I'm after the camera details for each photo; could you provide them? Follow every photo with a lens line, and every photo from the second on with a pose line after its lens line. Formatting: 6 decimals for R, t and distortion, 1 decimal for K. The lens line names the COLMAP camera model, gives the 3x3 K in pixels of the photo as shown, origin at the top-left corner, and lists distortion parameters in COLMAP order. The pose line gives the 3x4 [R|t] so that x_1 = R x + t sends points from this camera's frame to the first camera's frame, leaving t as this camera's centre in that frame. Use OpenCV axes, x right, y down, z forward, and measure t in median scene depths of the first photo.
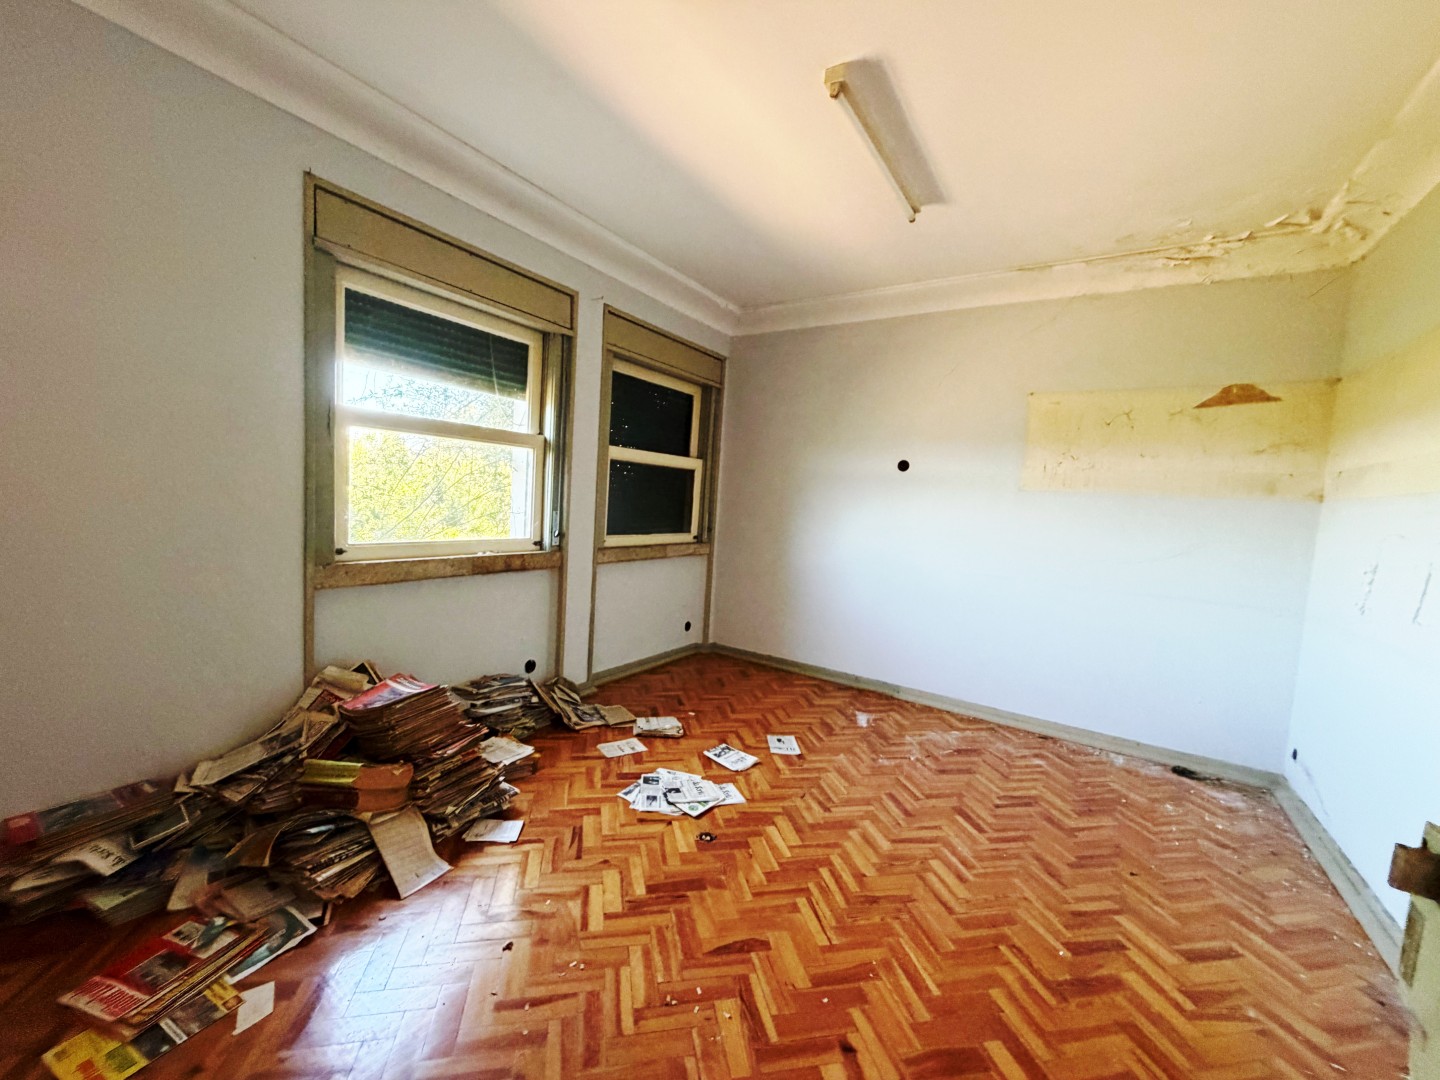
lens RADIAL K [[575.4, 0, 716.6], [0, 575.4, 540.2], [0, 0, 1]] dist [0.001541, -0.000039]
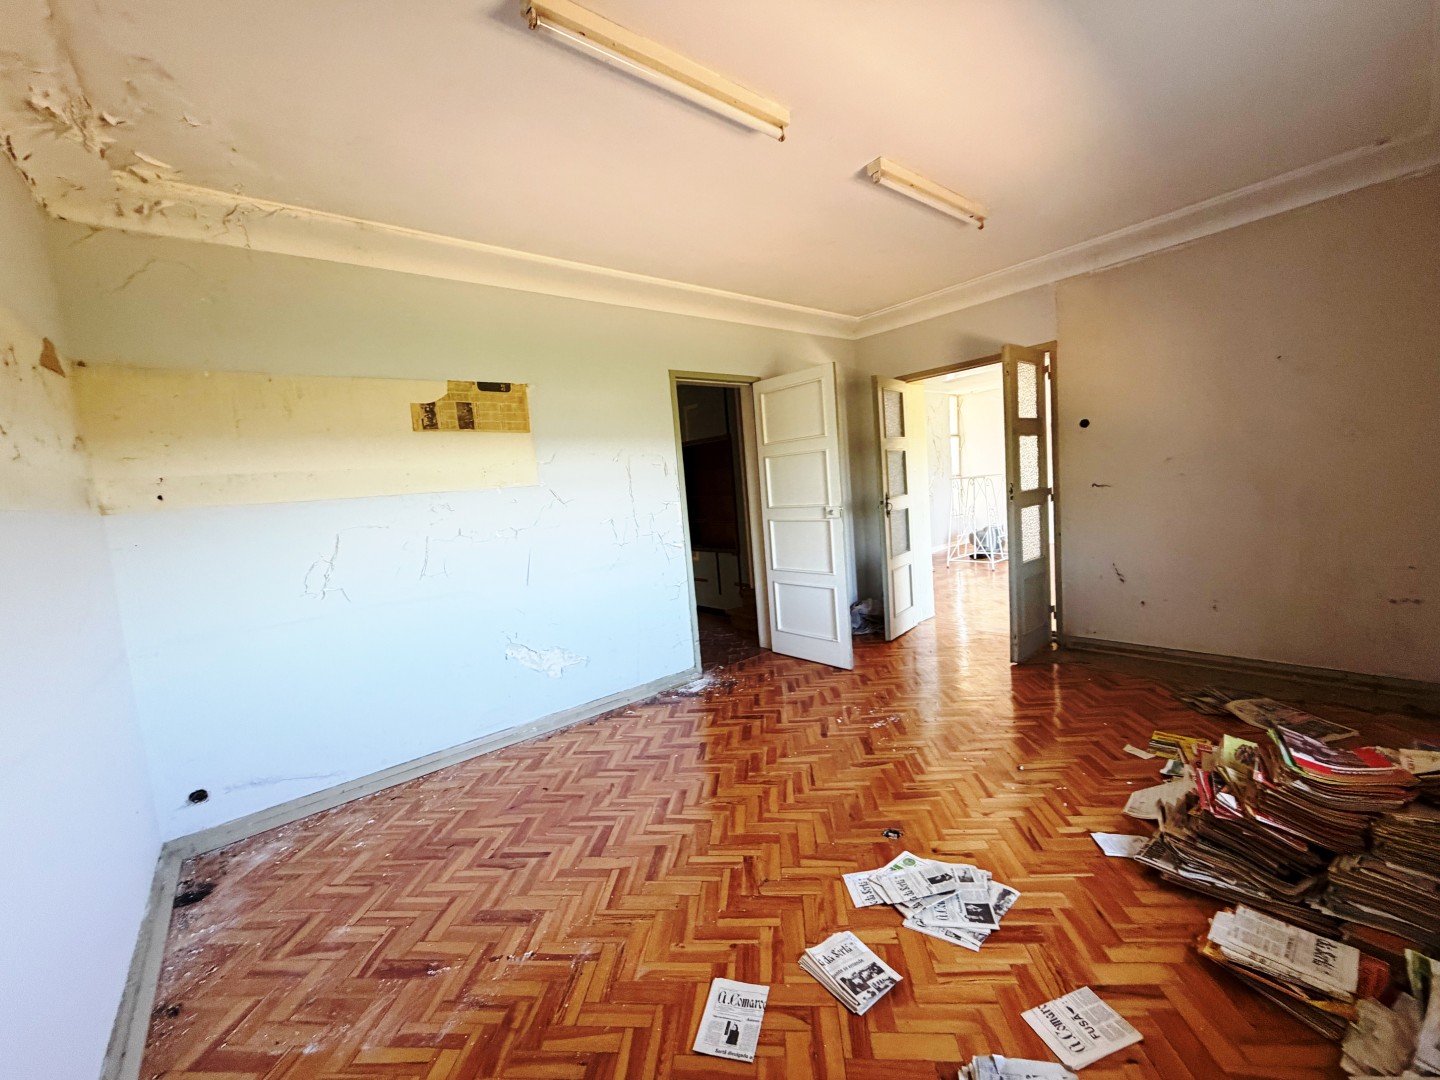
lens RADIAL K [[575.4, 0, 716.6], [0, 575.4, 540.2], [0, 0, 1]] dist [0.001541, -0.000039]
pose [[-0.955906, -0.014979, 0.293292, -0.009115], [0.041688, 0.981663, 0.186009, -0.146237], [-0.290700, 0.190034, -0.937753, 1.532430]]
